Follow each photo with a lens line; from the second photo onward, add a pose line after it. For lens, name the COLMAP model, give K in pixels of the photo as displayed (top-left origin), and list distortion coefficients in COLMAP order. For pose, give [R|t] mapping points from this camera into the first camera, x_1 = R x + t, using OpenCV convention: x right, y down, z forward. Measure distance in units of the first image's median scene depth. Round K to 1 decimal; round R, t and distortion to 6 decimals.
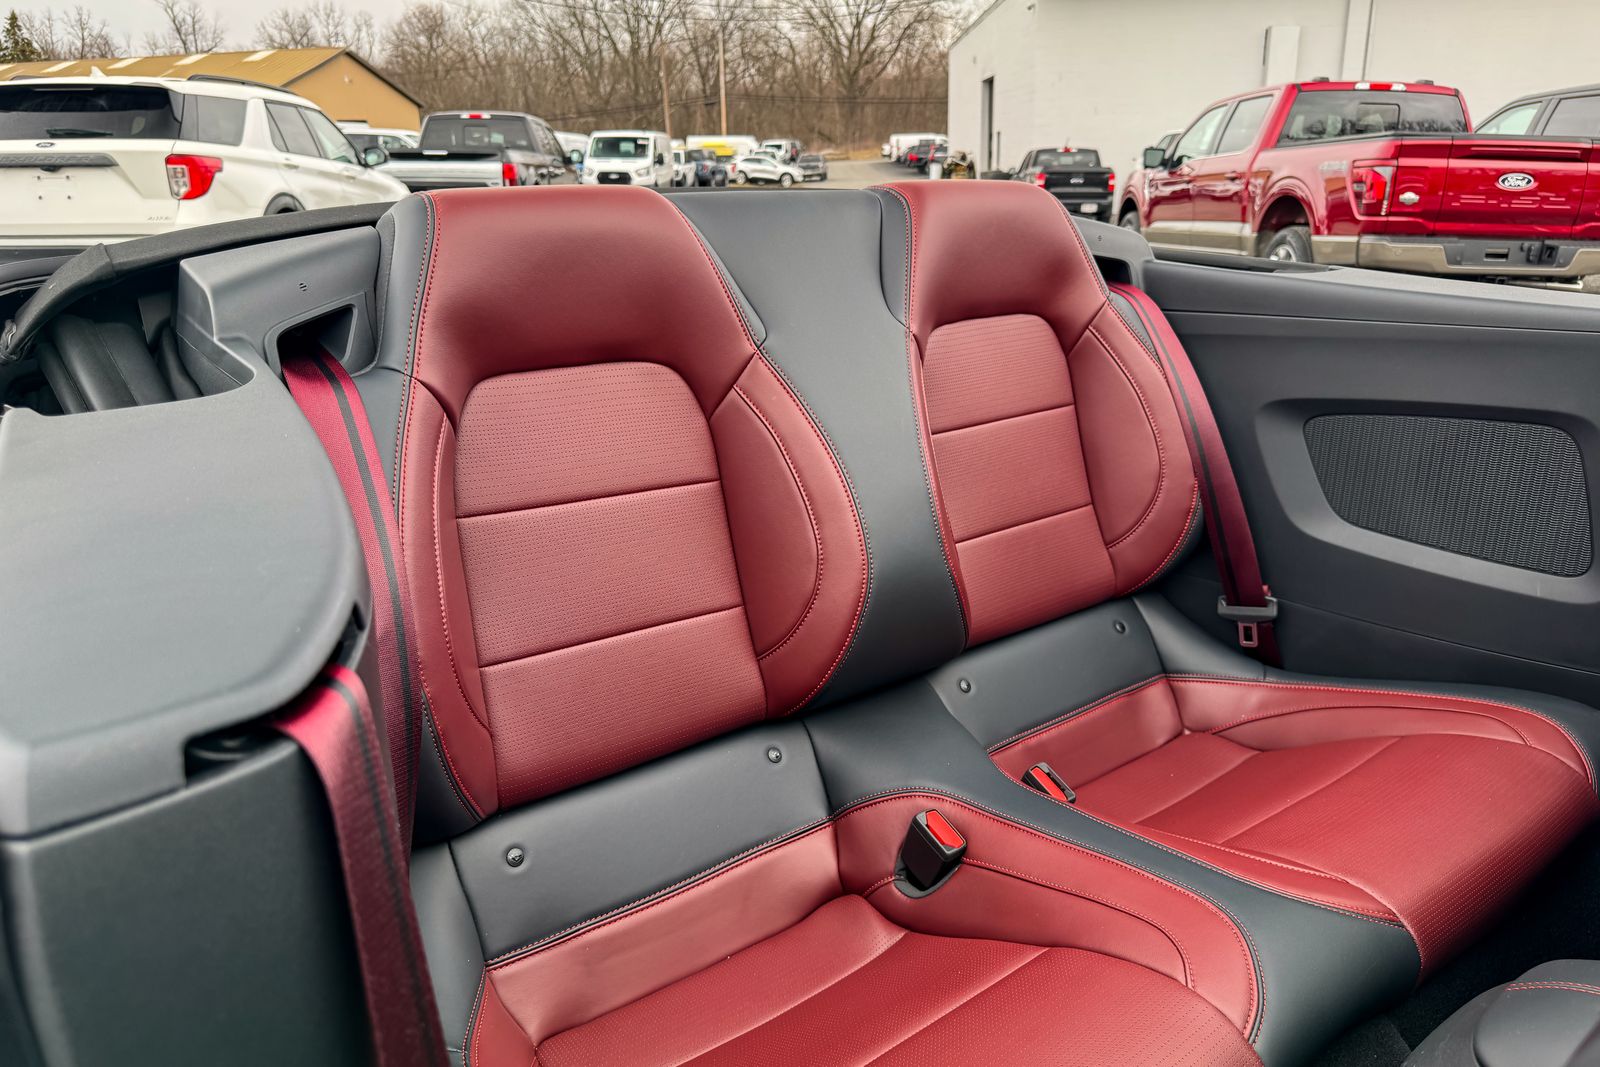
lens RADIAL K [[1116.3, 0, 753.4], [0, 1116.3, 517.6], [0, 0, 1]] dist [0.042875, -0.045036]
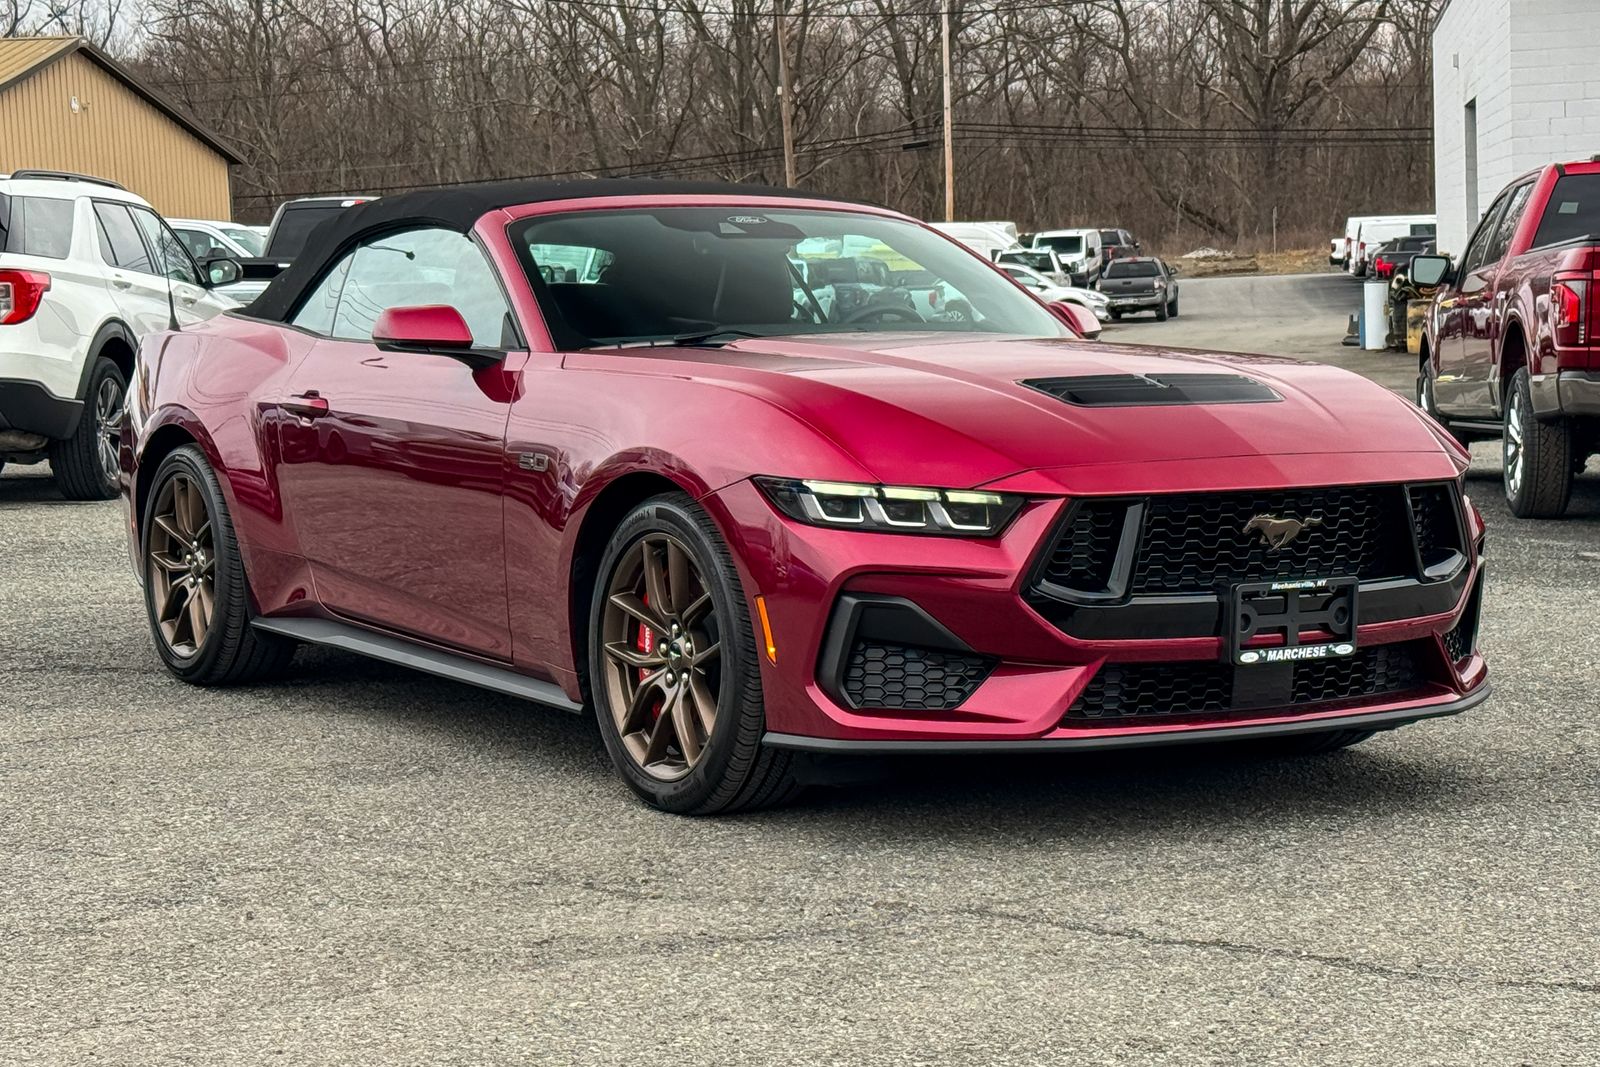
lens RADIAL K [[3111.6, 0, 800.0], [0, 3111.6, 533.5], [0, 0, 1]] dist [0.193374, -0.356827]
pose [[0.996133, 0.004255, -0.087758, 0.189689], [-0.023841, 0.974440, -0.223379, 0.264130], [0.084565, 0.224607, 0.970773, -0.824650]]
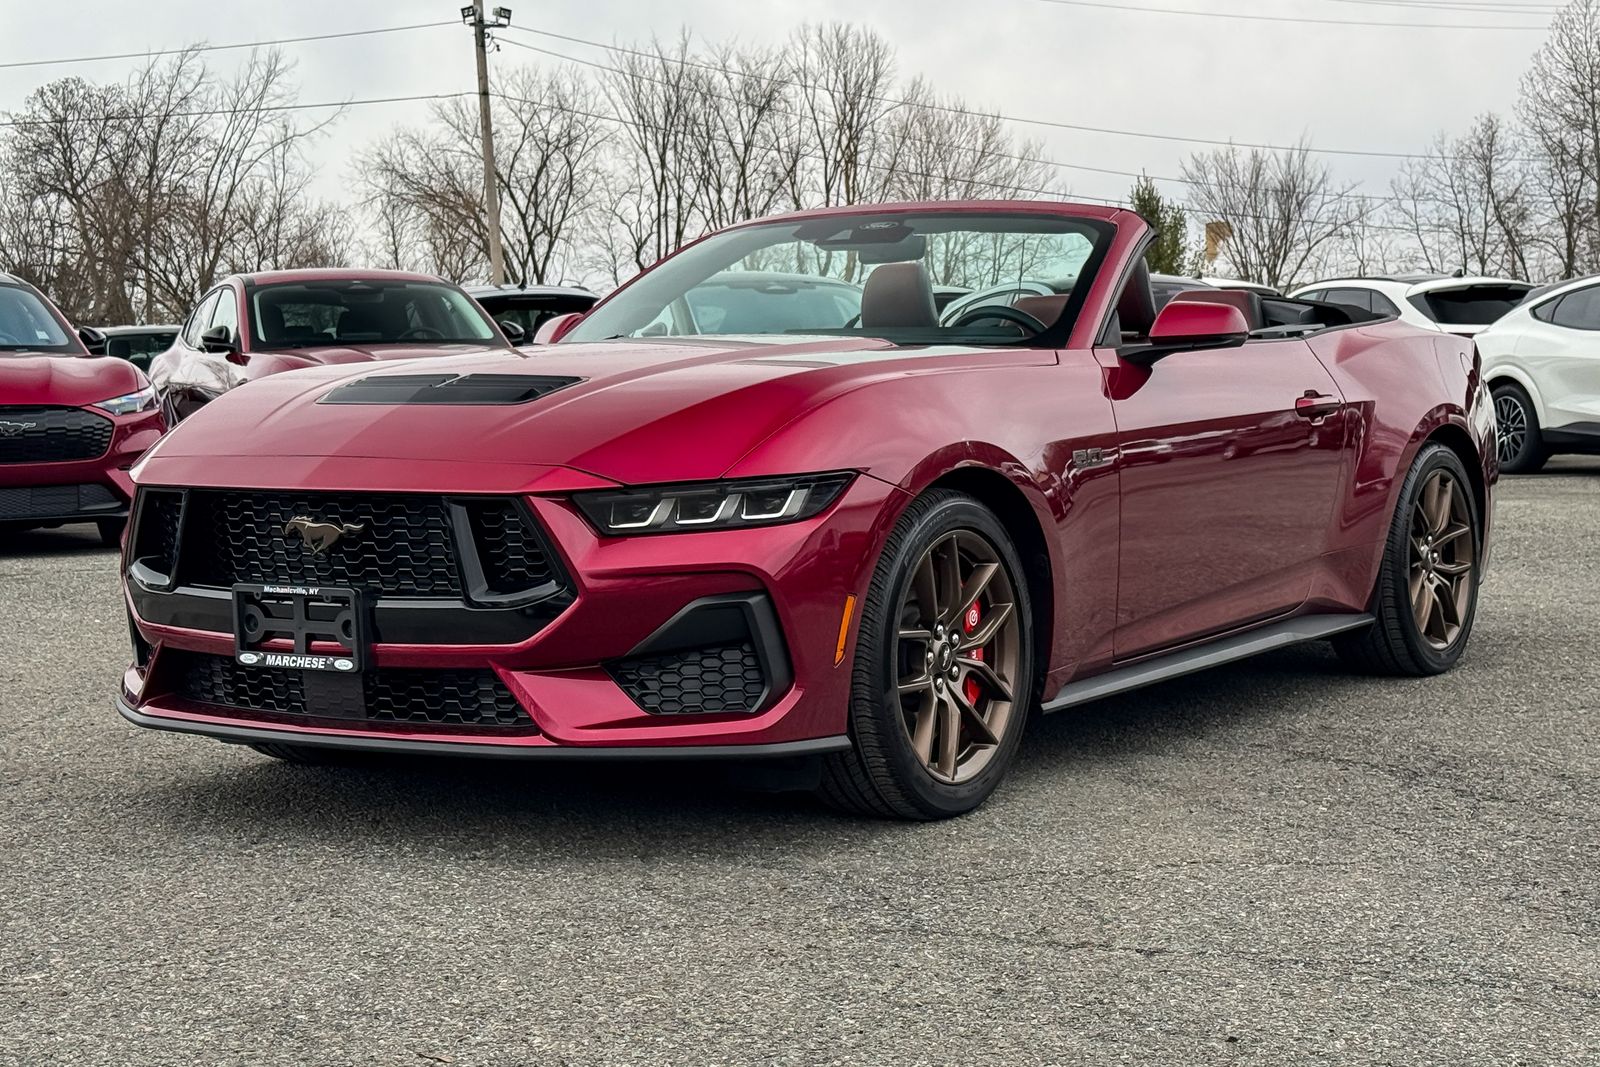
lens RADIAL K [[2849.8, 0, 800.0], [0, 2849.8, 533.5], [0, 0, 1]] dist [0.281662, -0.001620]
pose [[0.343768, 0.060571, -0.937099, 0.837760], [-0.274474, 0.960820, -0.038585, 0.103831], [0.898046, 0.270474, 0.346925, -0.272893]]
